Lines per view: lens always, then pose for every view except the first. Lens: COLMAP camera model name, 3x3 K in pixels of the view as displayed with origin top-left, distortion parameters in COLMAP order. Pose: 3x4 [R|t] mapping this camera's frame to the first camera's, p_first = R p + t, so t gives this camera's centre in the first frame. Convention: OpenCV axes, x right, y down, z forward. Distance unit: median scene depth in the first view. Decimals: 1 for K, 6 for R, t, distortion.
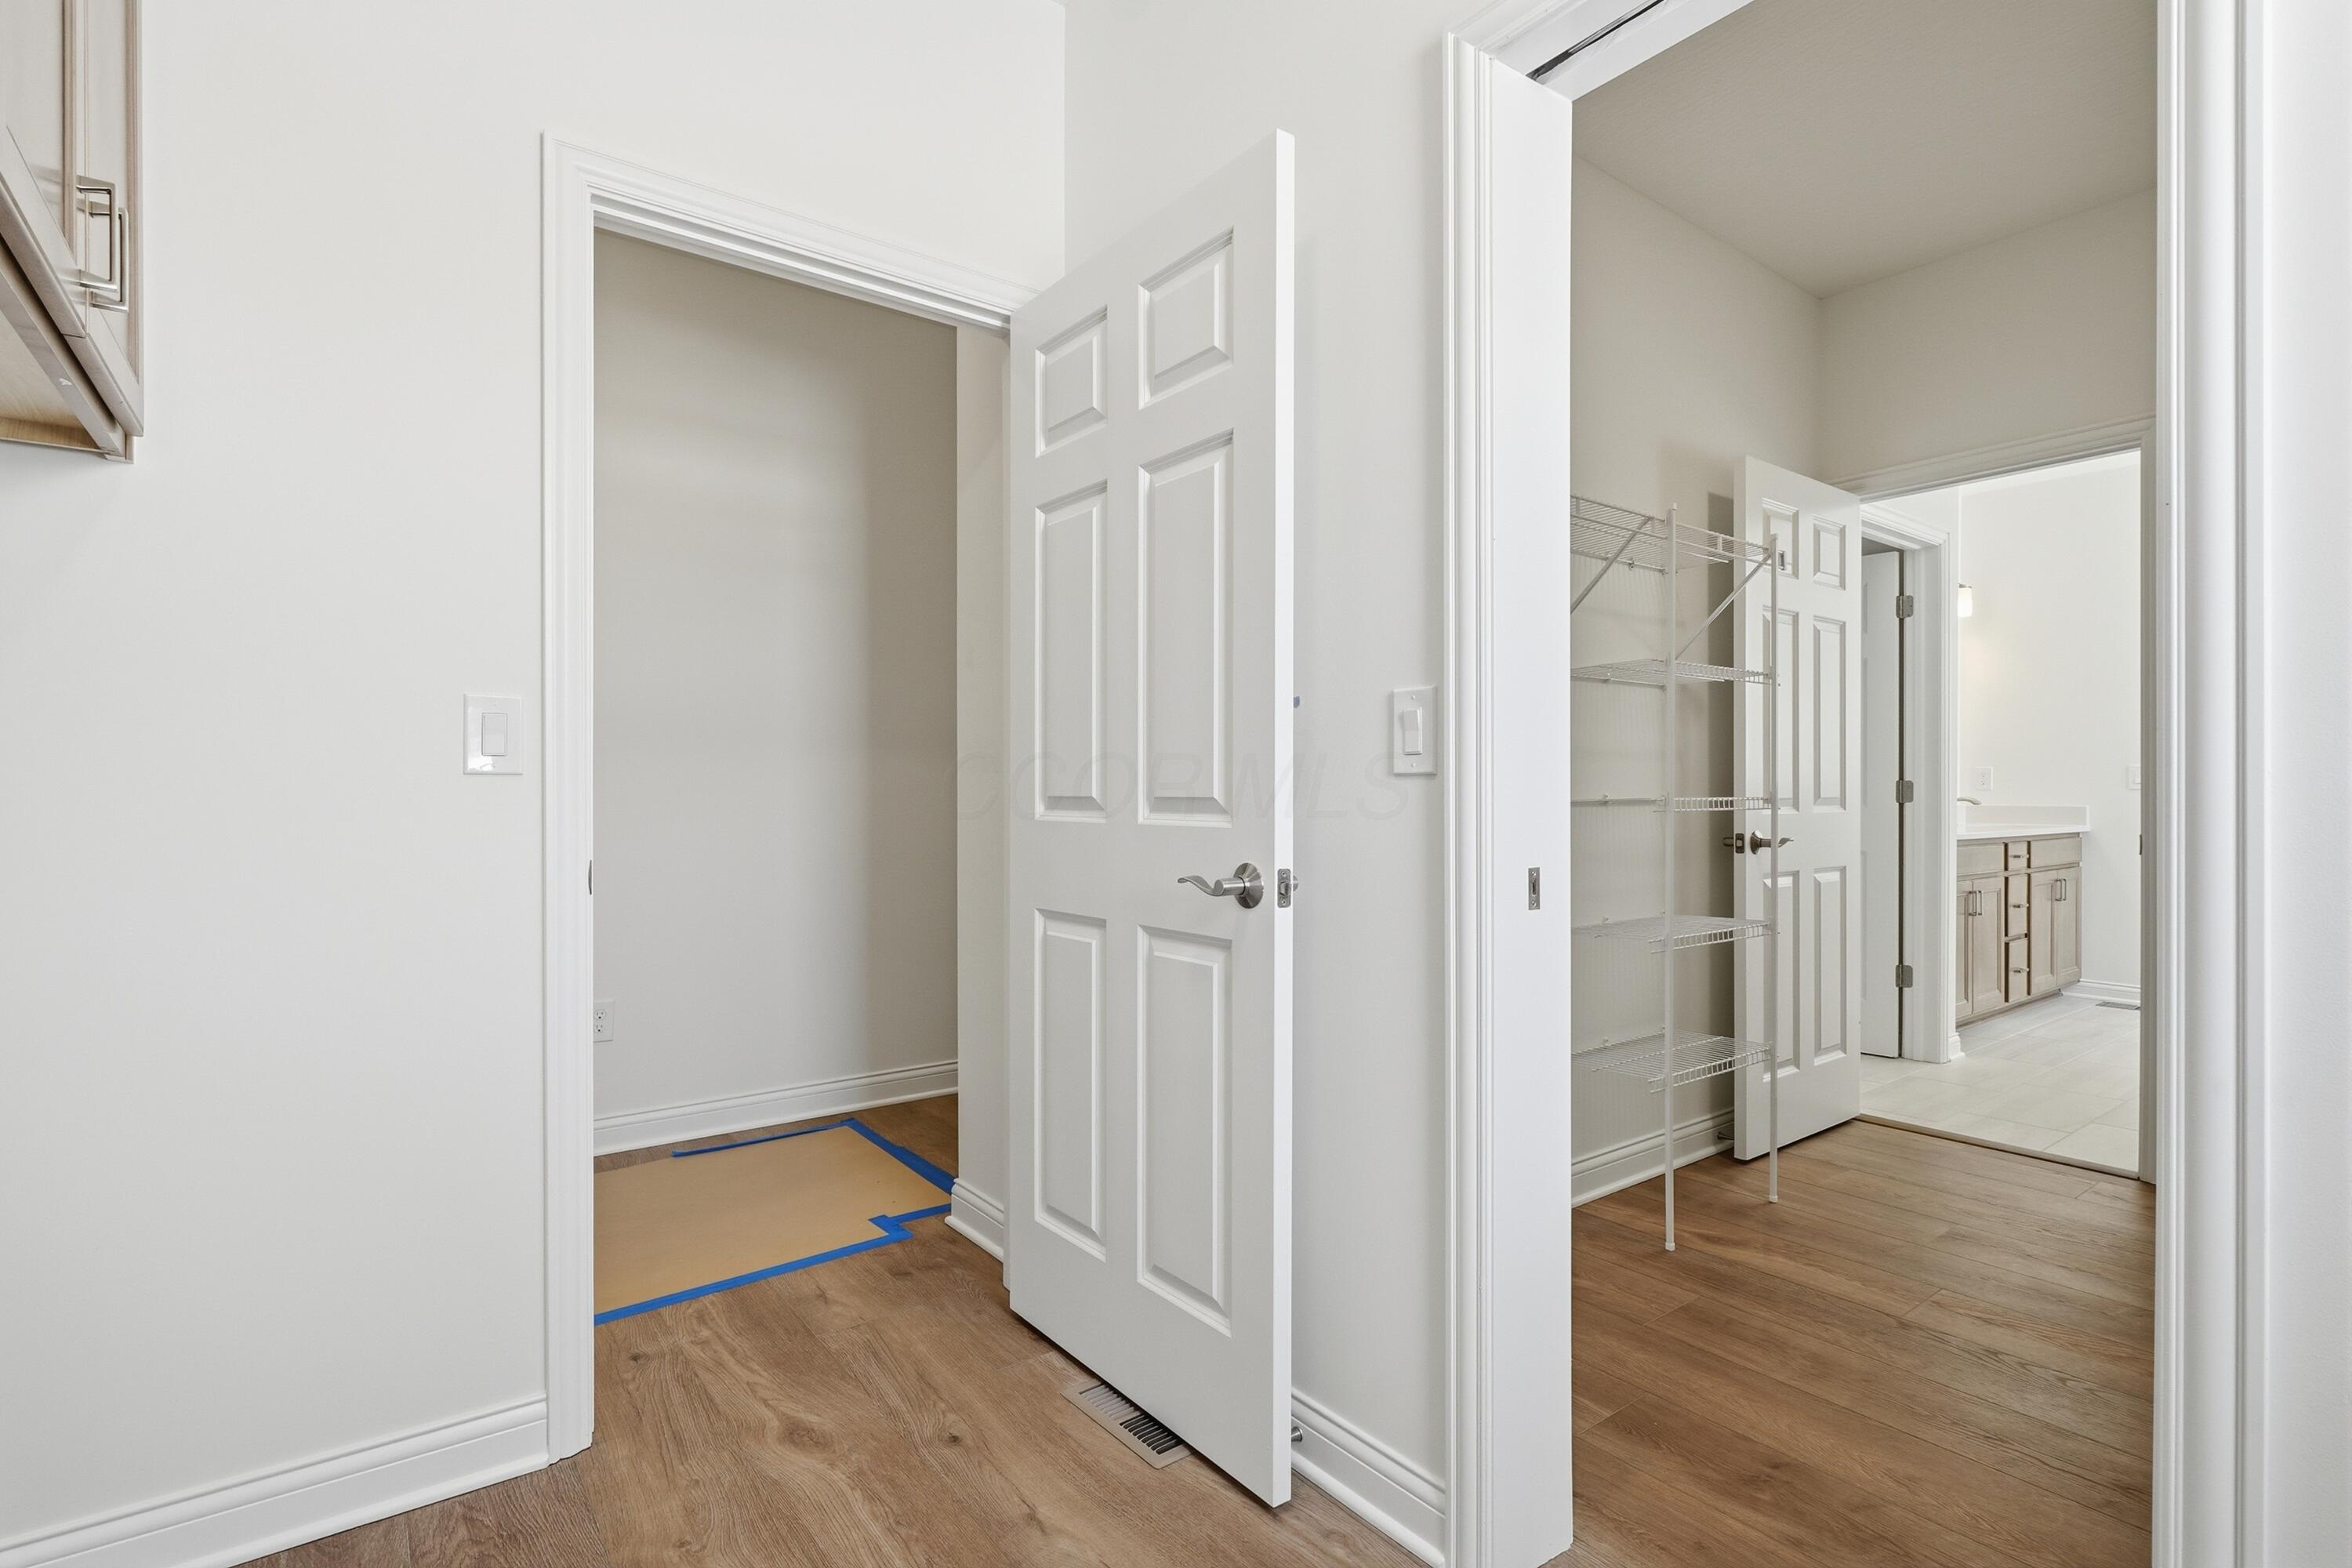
lens RADIAL K [[1127.5, 0, 1176.0], [0, 1127.5, 784.0], [0, 0, 1]] dist [-0.000940, -0.000256]
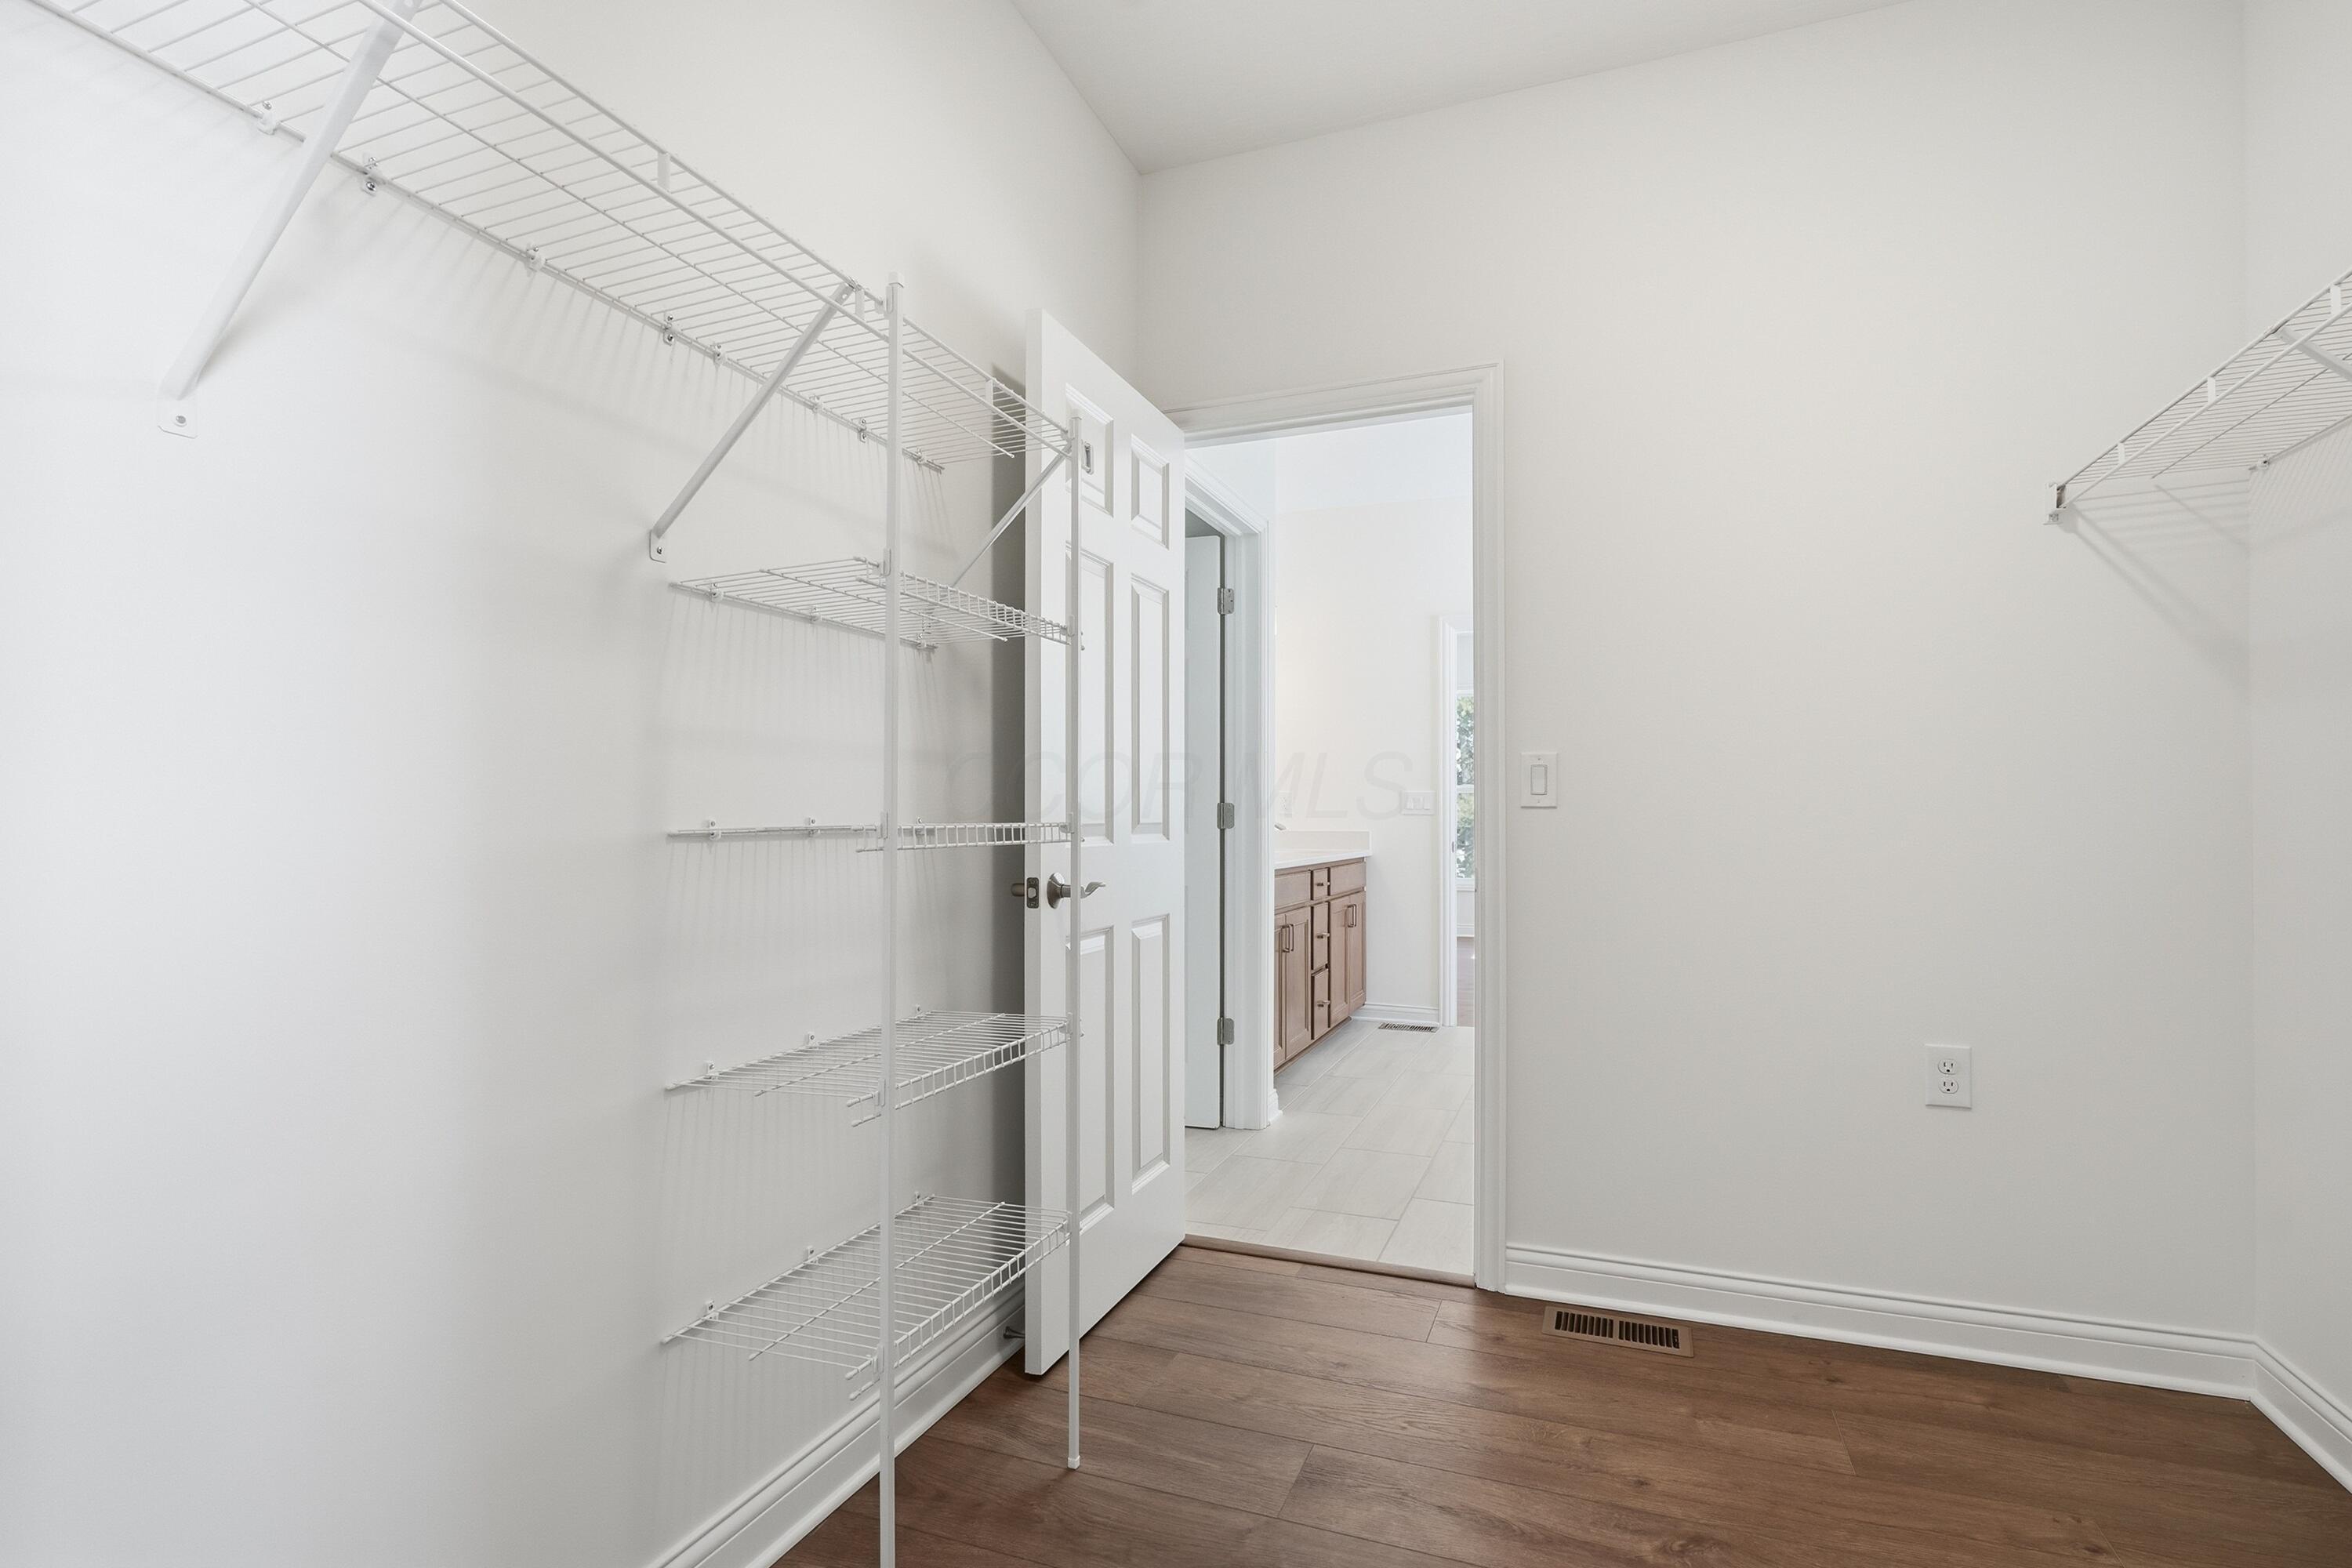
lens RADIAL K [[1127.5, 0, 1176.0], [0, 1127.5, 784.0], [0, 0, 1]] dist [-0.000940, -0.000256]
pose [[0.852922, 0.013150, 0.521873, 0.205693], [0.000179, 0.999675, -0.025482, 0.005426], [-0.522039, 0.021828, 0.852643, 0.356447]]
